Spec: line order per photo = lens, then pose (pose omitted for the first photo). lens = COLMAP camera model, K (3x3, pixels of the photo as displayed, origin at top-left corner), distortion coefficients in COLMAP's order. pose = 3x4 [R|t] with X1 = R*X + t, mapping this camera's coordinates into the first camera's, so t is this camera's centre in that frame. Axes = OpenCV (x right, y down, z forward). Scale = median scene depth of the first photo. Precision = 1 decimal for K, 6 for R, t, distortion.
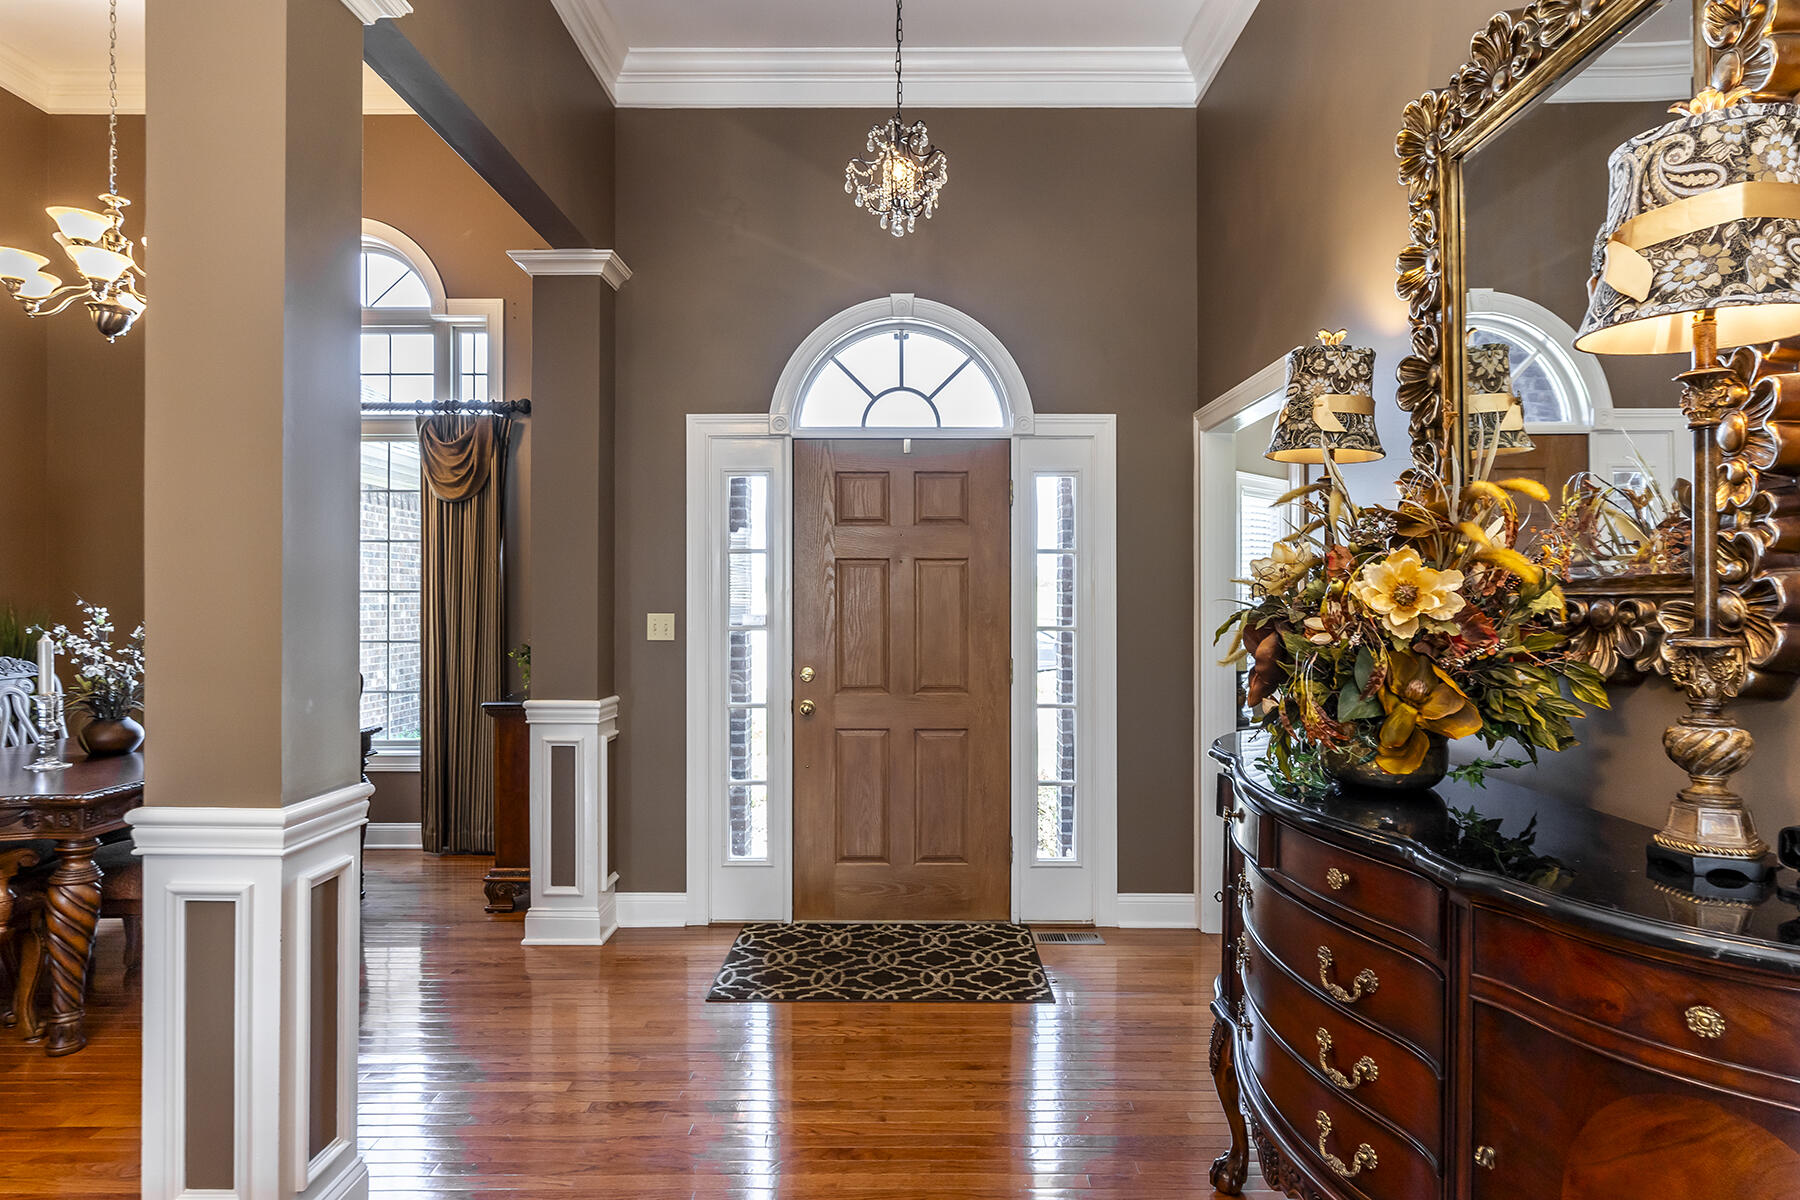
lens RADIAL K [[988.2, 0, 902.7], [0, 988.2, 597.3], [0, 0, 1]] dist [-0.000260, 0.000141]
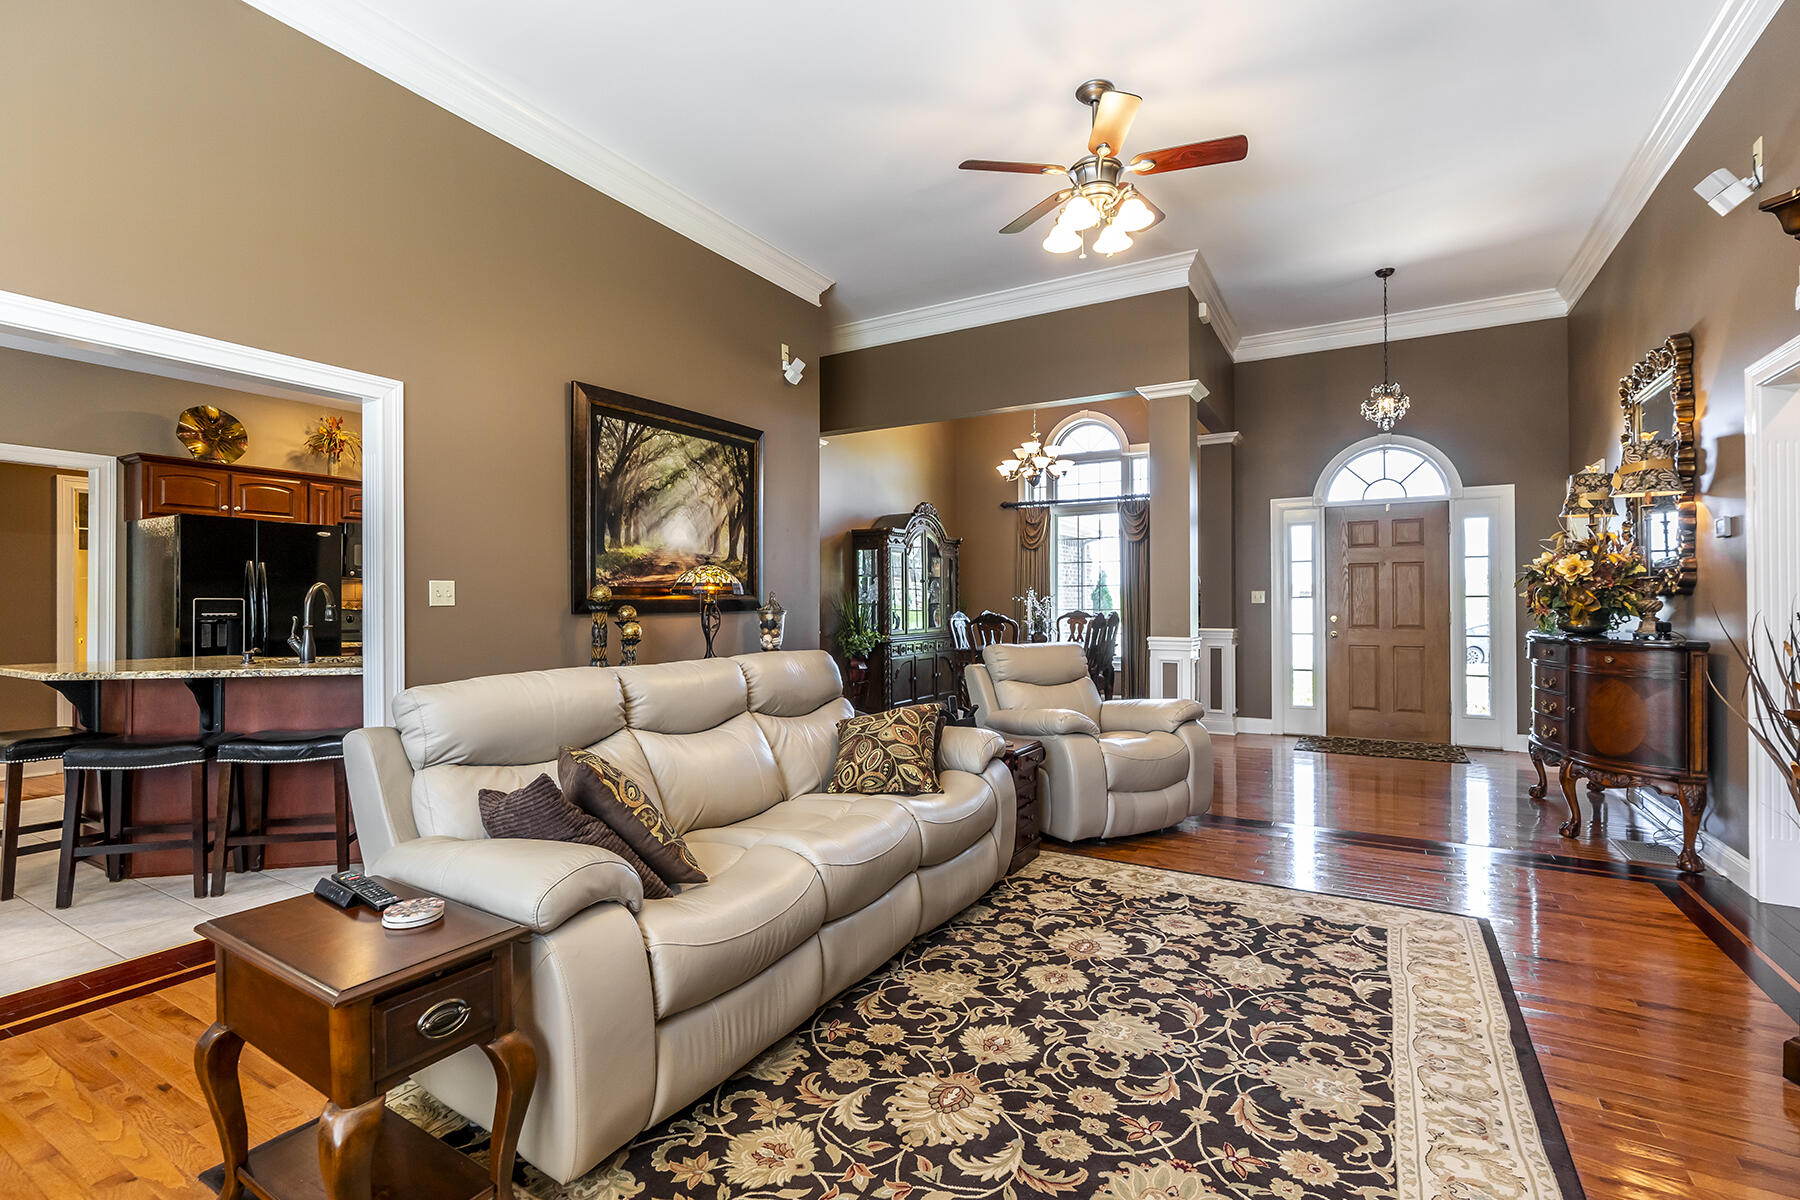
lens RADIAL K [[822.7, 0, 889.0], [0, 822.7, 601.9], [0, 0, 1]] dist [-0.004429, 0.000002]
pose [[0.864070, -0.005160, -0.503345, -0.033835], [0.004024, 0.999986, -0.003343, 0.043159], [0.503355, 0.000863, 0.864079, -0.988489]]
